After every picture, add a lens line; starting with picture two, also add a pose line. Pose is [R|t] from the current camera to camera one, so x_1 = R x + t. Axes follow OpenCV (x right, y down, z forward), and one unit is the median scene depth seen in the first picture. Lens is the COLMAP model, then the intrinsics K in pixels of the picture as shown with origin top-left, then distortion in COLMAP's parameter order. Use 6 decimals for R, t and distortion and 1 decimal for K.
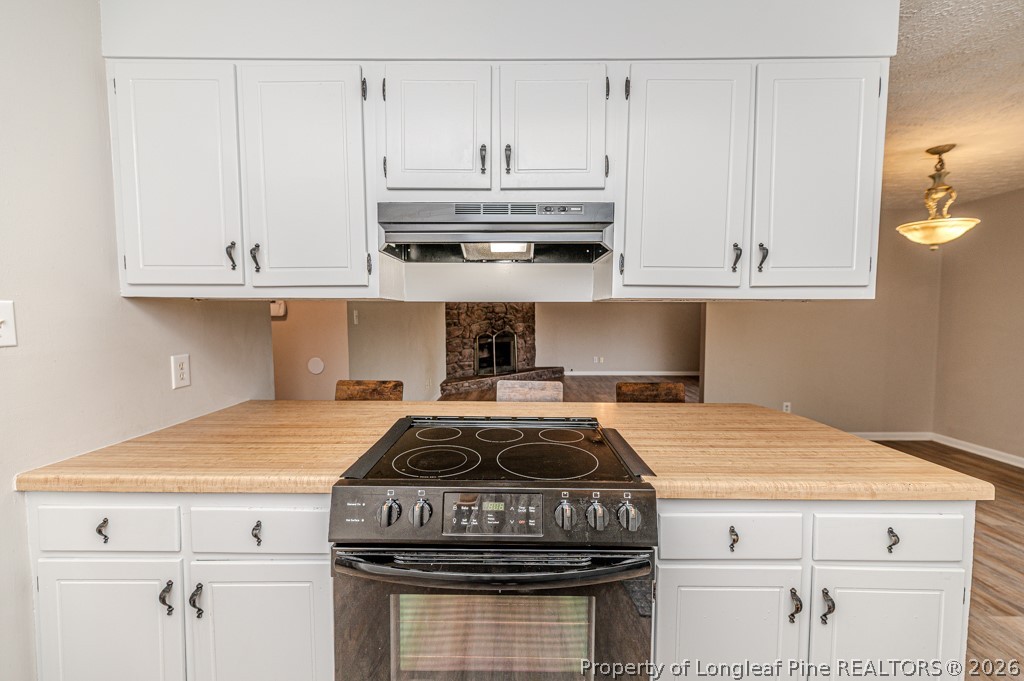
lens RADIAL K [[411.5, 0, 512.0], [0, 411.5, 338.8], [0, 0, 1]] dist [0.004941, 0.000087]
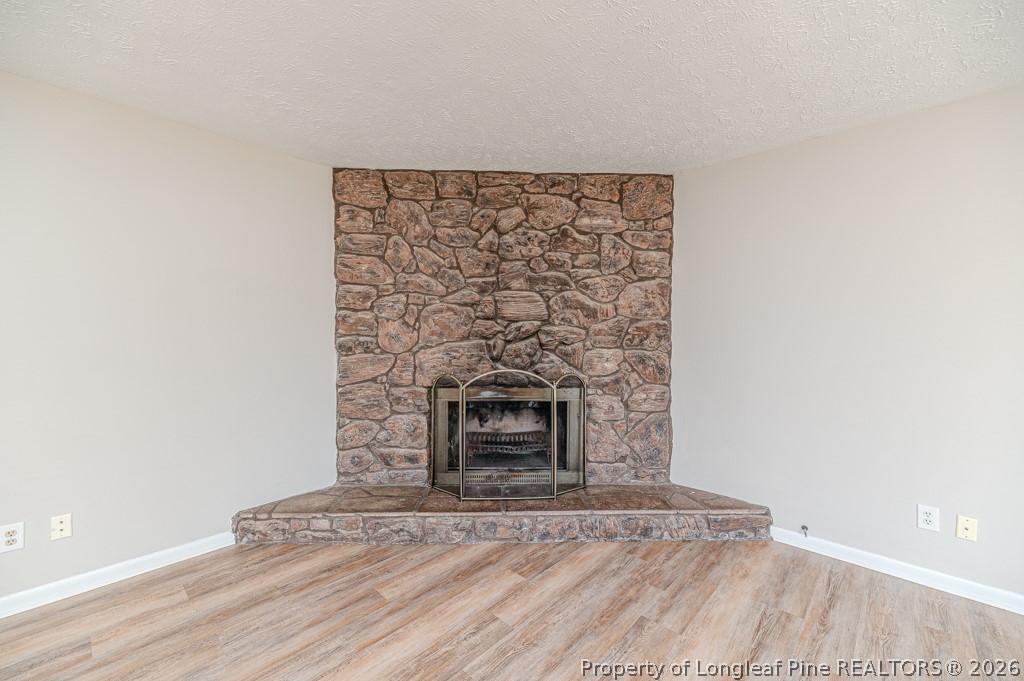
lens RADIAL K [[415.5, 0, 513.0], [0, 415.5, 337.7], [0, 0, 1]] dist [0.002974, 0.000247]
pose [[0.731092, 0.015003, -0.682114, 0.213841], [-0.043959, 0.998717, -0.025148, -0.038291], [0.680862, 0.048370, 0.730813, 0.747357]]
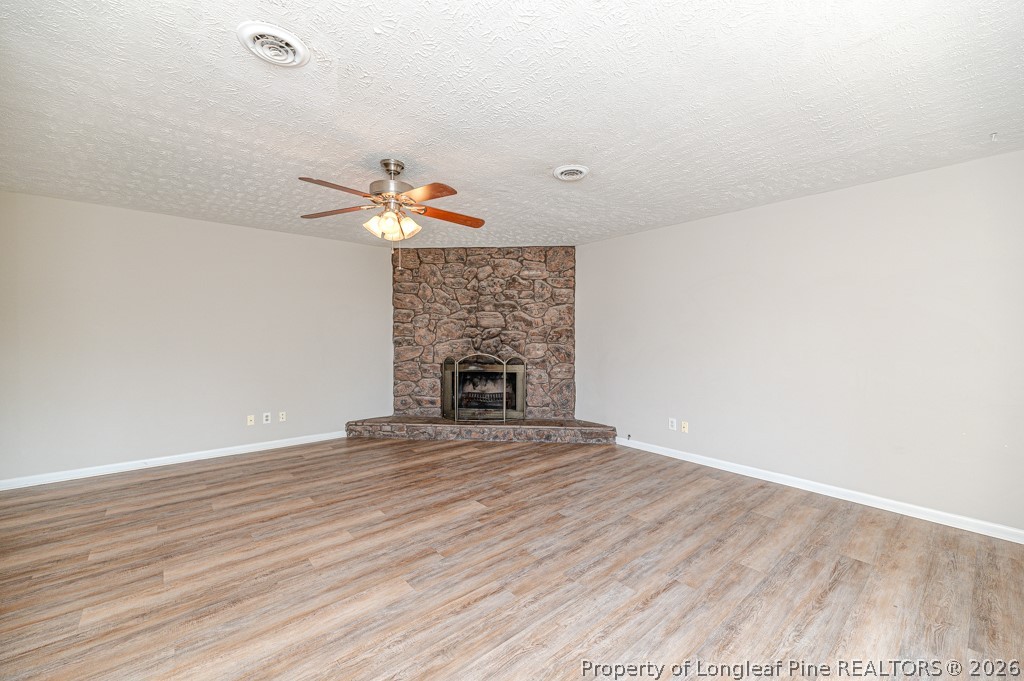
lens RADIAL K [[411.5, 0, 512.0], [0, 411.5, 338.8], [0, 0, 1]] dist [0.004941, 0.000087]
pose [[0.651060, 0.011205, -0.758944, 0.496593], [-0.045853, 0.998645, -0.024591, -0.030463], [0.757640, 0.050810, 0.650692, 0.613972]]
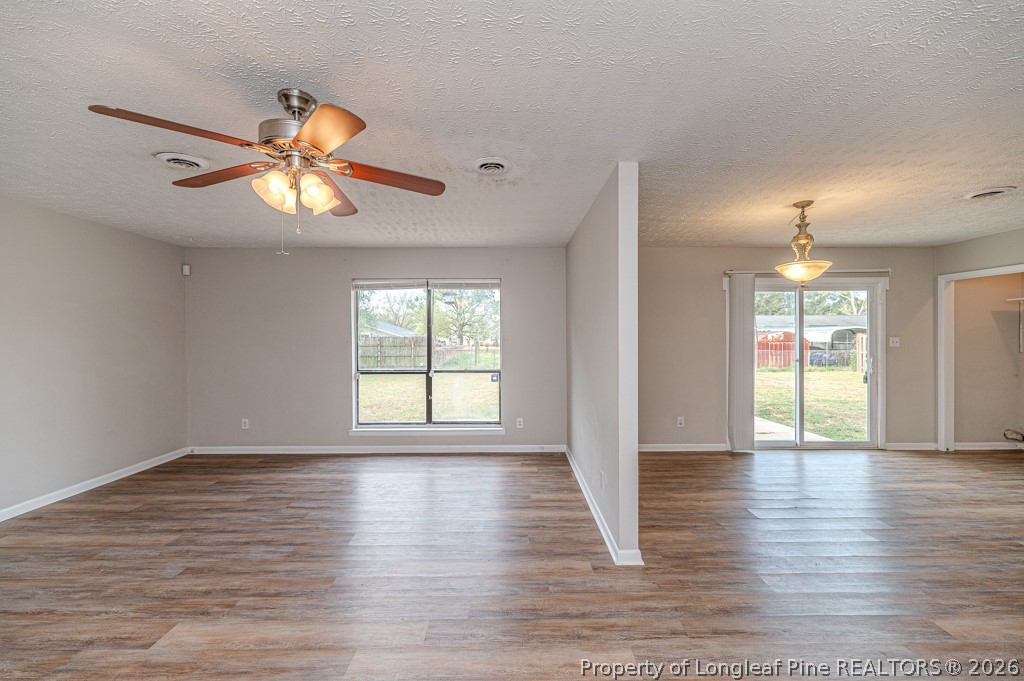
lens RADIAL K [[411.5, 0, 512.0], [0, 411.5, 338.8], [0, 0, 1]] dist [0.004941, 0.000087]
pose [[-0.008323, -0.006371, 0.999945, -0.050903], [0.062985, 0.997991, 0.006883, -0.041375], [-0.997980, 0.063038, -0.007905, 0.645508]]
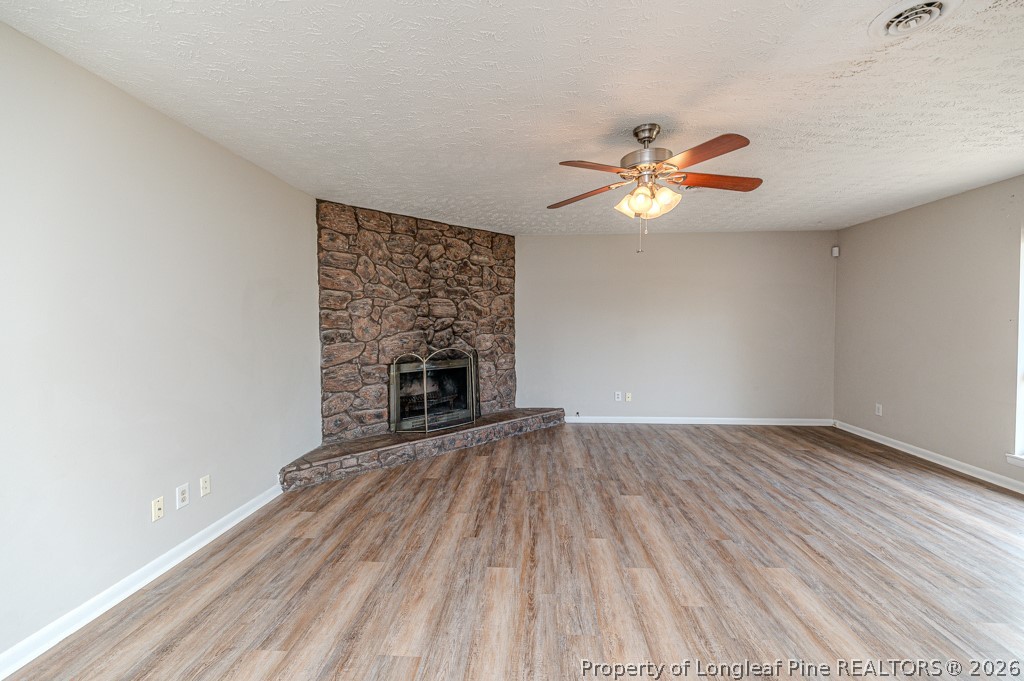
lens RADIAL K [[409.1, 0, 513.6], [0, 409.1, 335.7], [0, 0, 1]] dist [0.000727, 0.000179]
pose [[0.998610, -0.002098, -0.052662, 0.095478], [0.000859, 0.999723, -0.023539, -0.024278], [0.052697, 0.023461, 0.998335, 0.459765]]
